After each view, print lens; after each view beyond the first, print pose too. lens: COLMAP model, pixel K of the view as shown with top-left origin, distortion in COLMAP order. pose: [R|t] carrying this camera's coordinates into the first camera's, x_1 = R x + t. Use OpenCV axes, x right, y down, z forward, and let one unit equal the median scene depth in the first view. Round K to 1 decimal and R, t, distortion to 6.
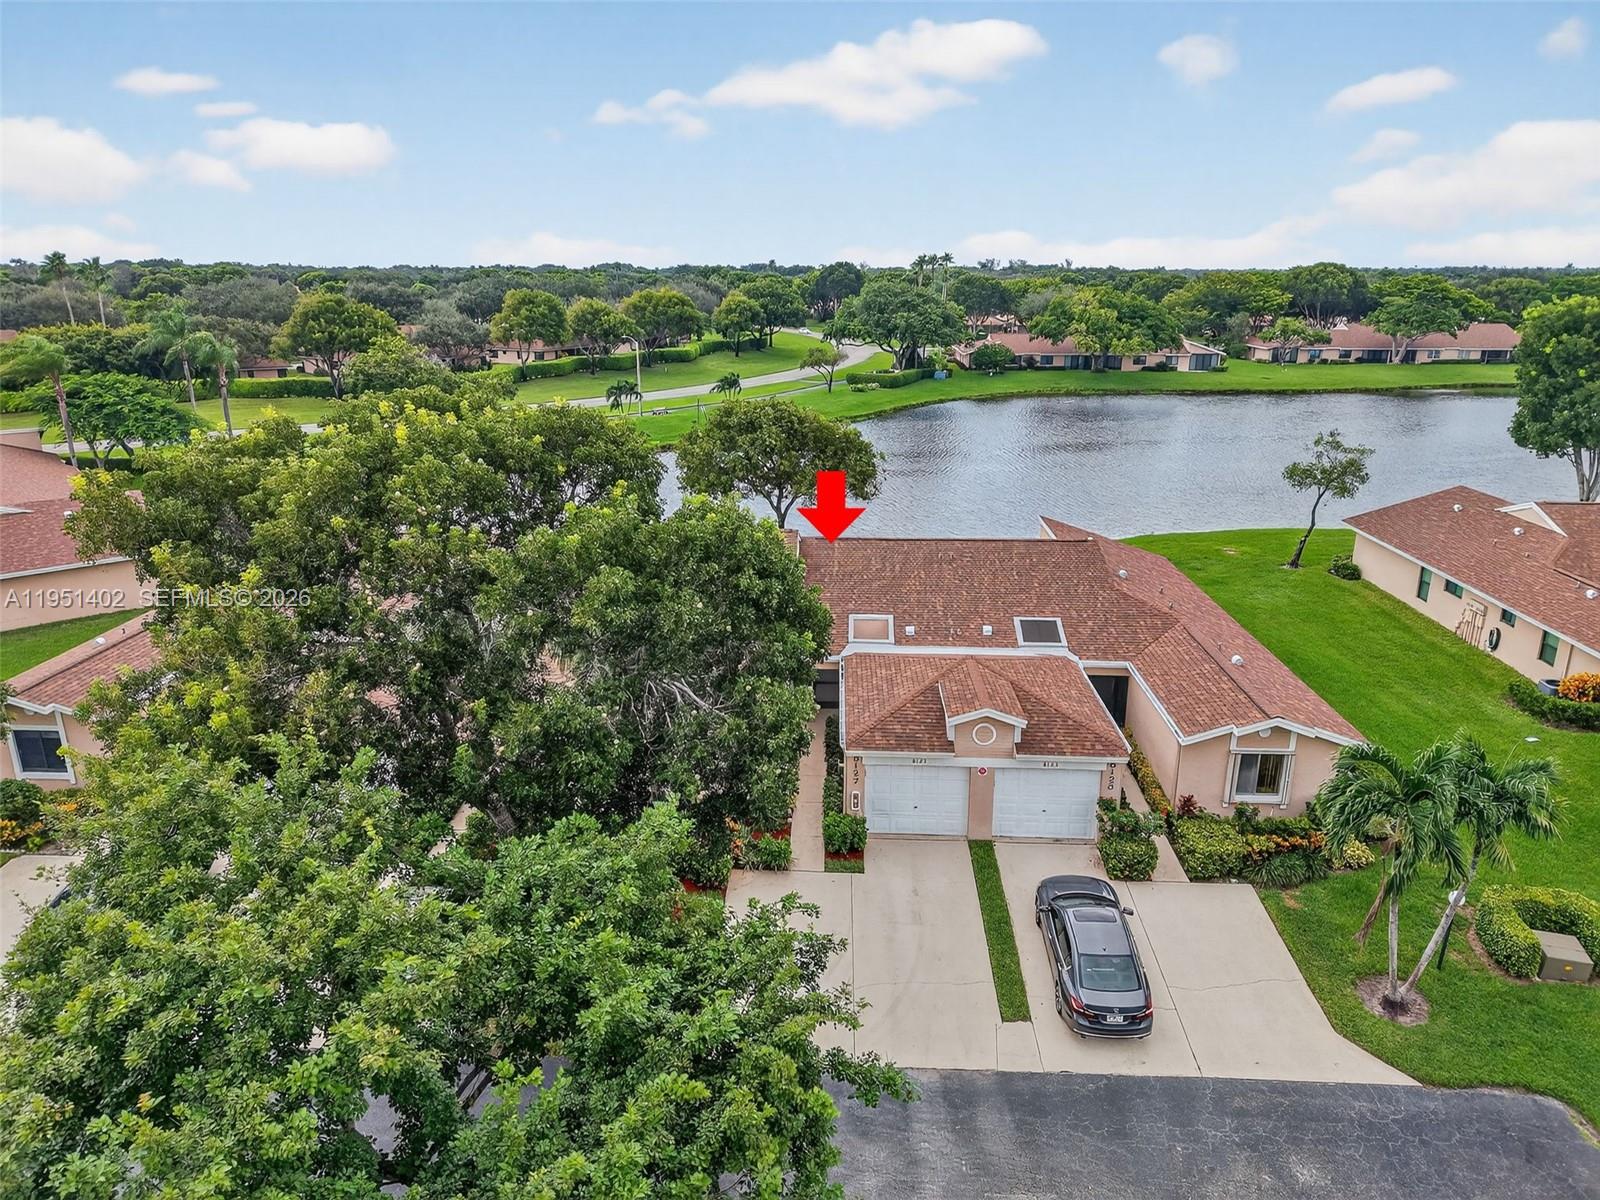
lens RADIAL K [[1071.5, 0, 800.0], [0, 1071.5, 600.0], [0, 0, 1]] dist [0.008367, 0.005333]
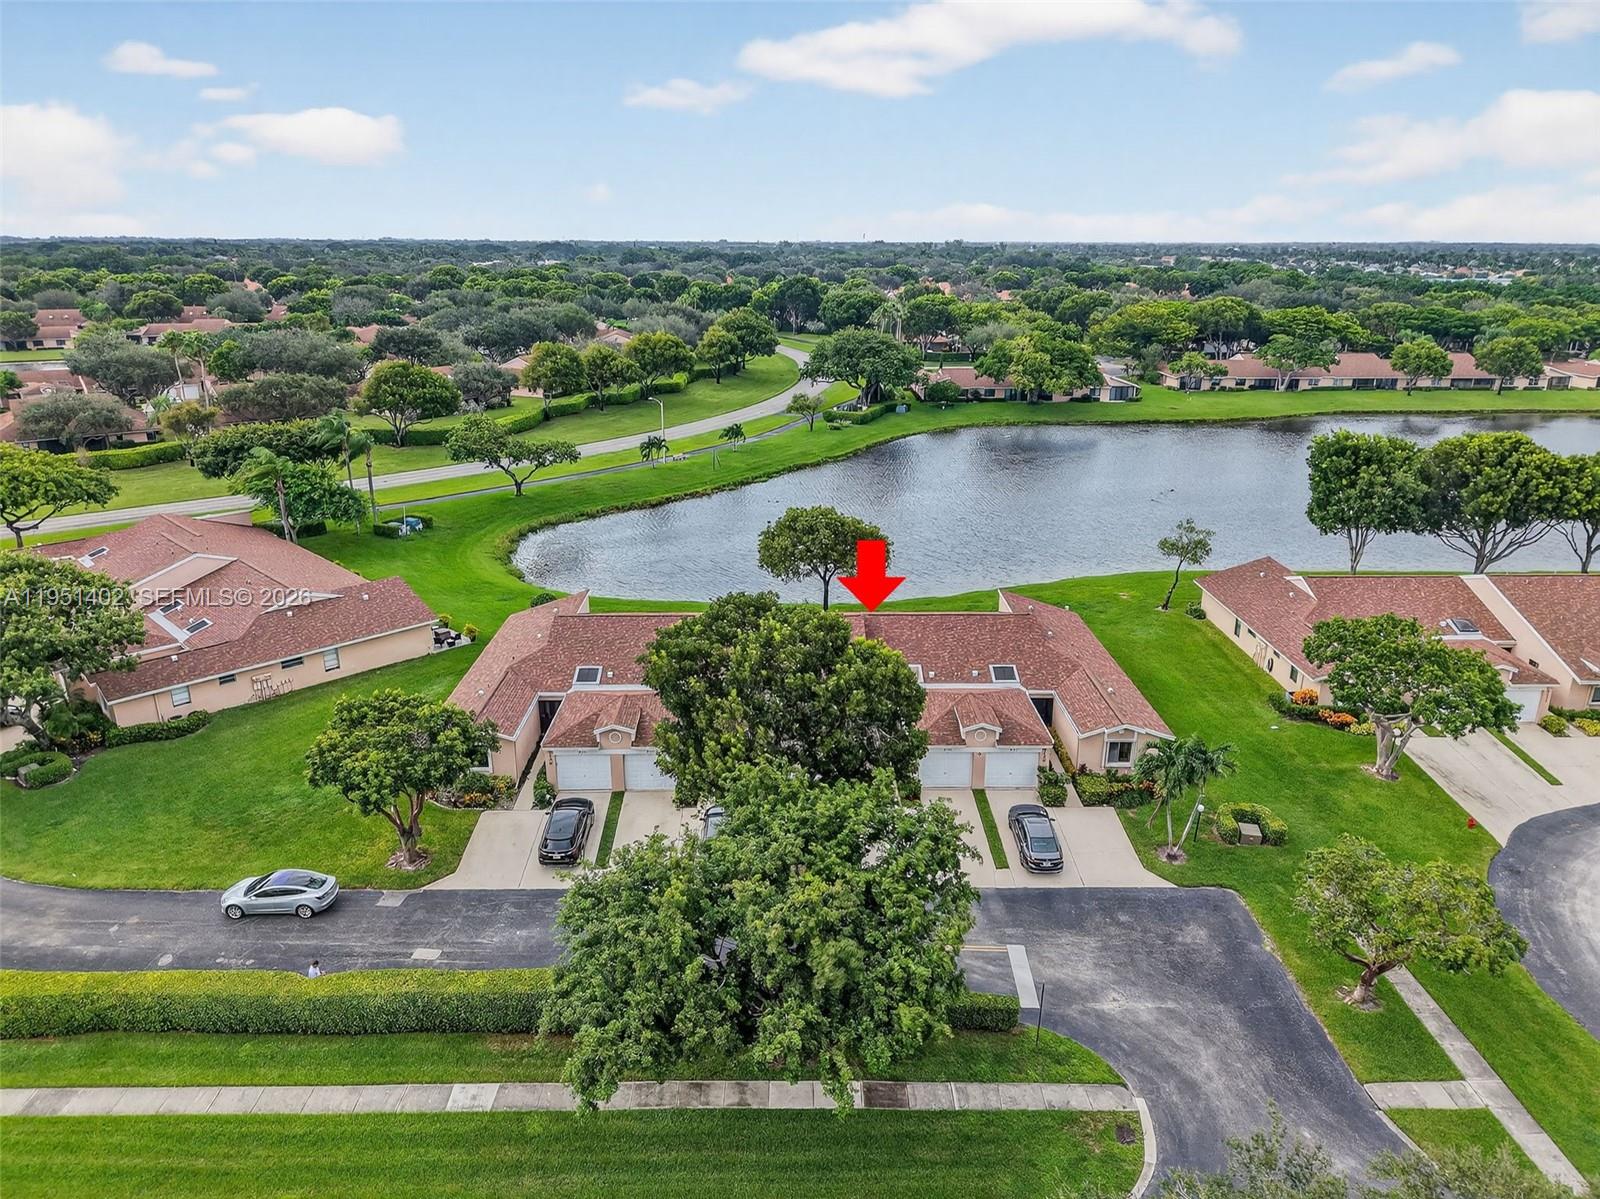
lens RADIAL K [[1066.2, 0, 798.4], [0, 1066.2, 604.4], [0, 0, 1]] dist [0.037205, -0.042745]
pose [[0.998408, -0.018720, 0.053201, -0.137596], [0.017154, 0.999410, 0.029742, -0.094454], [-0.053727, -0.028782, 0.998141, -0.490635]]
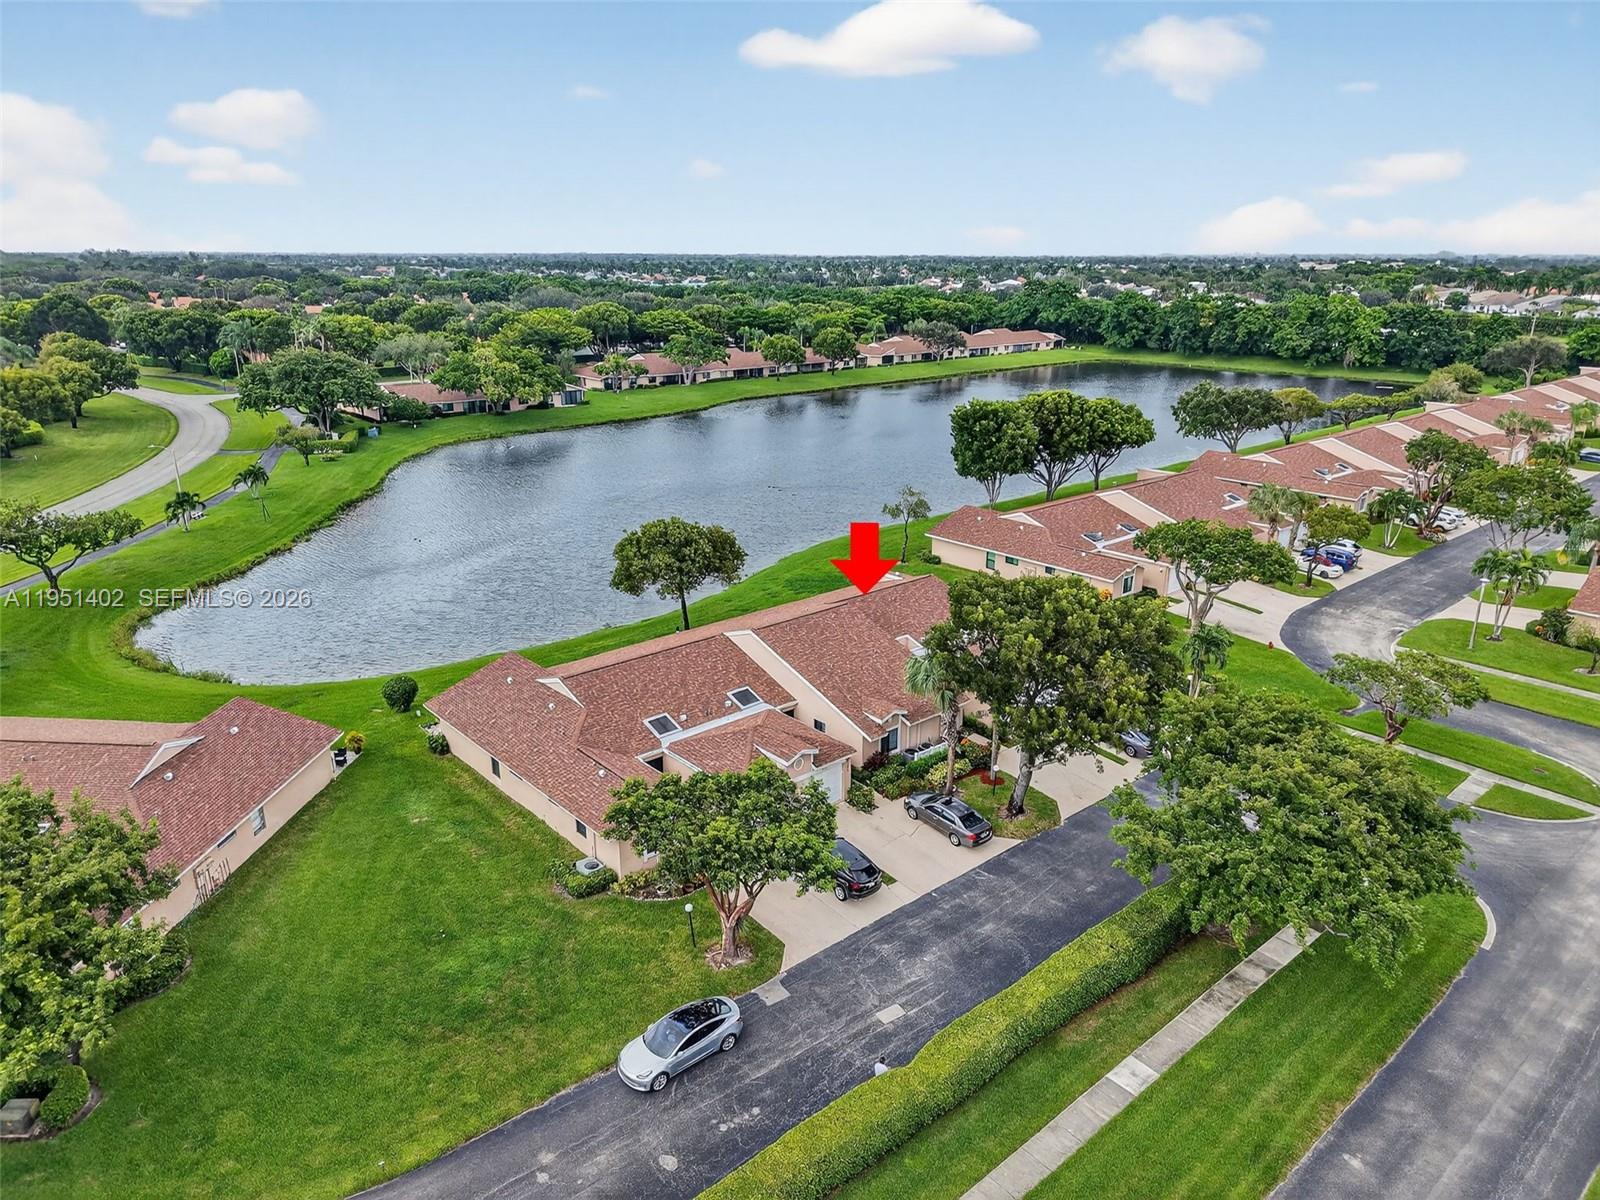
lens RADIAL K [[1066.2, 0, 798.4], [0, 1066.2, 604.9], [0, 0, 1]] dist [0.037205, -0.042745]
pose [[0.722274, -0.216380, 0.656887, -0.872044], [0.202739, 0.974315, 0.098021, -0.177428], [-0.661224, 0.062378, 0.747591, -0.201303]]
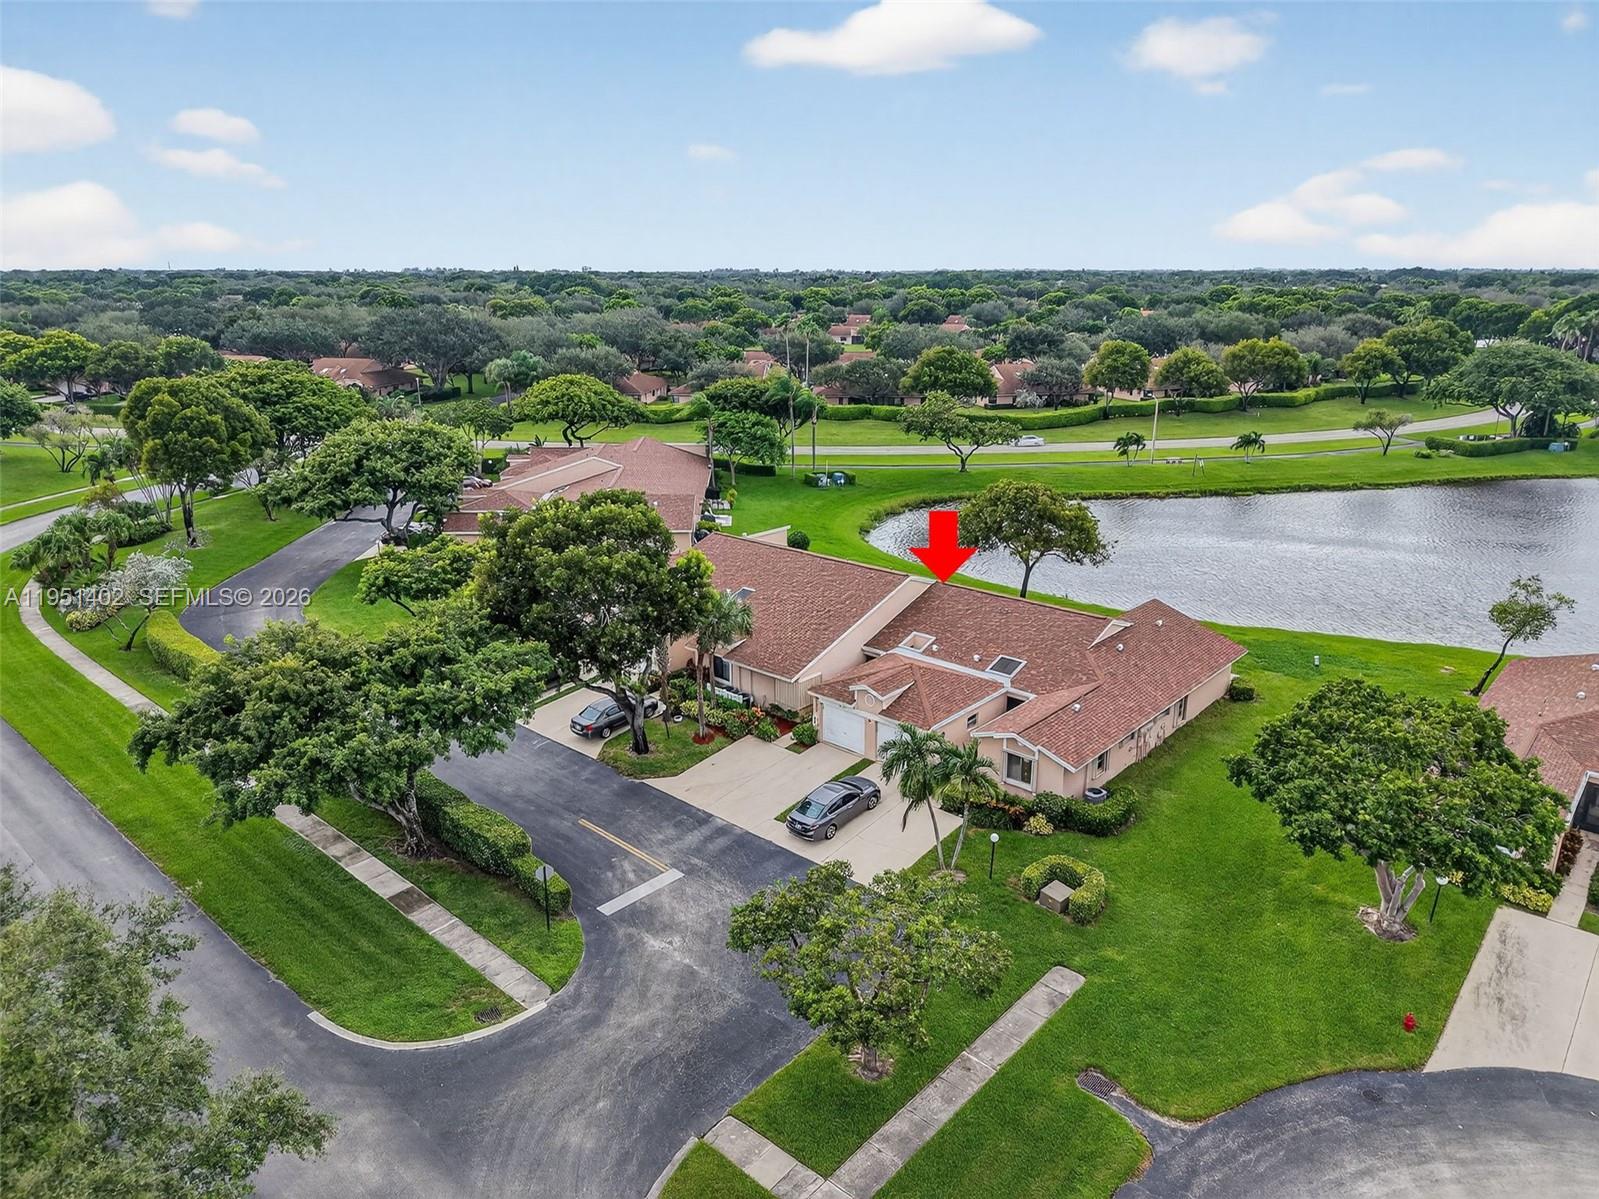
lens RADIAL K [[1065.5, 0, 797.9], [0, 1065.5, 604.4], [0, 0, 1]] dist [0.037205, -0.042745]
pose [[0.775654, 0.183300, -0.603956, 0.595041], [-0.180922, 0.981316, 0.065471, -0.068655], [0.604672, 0.058486, 0.794324, -0.269795]]
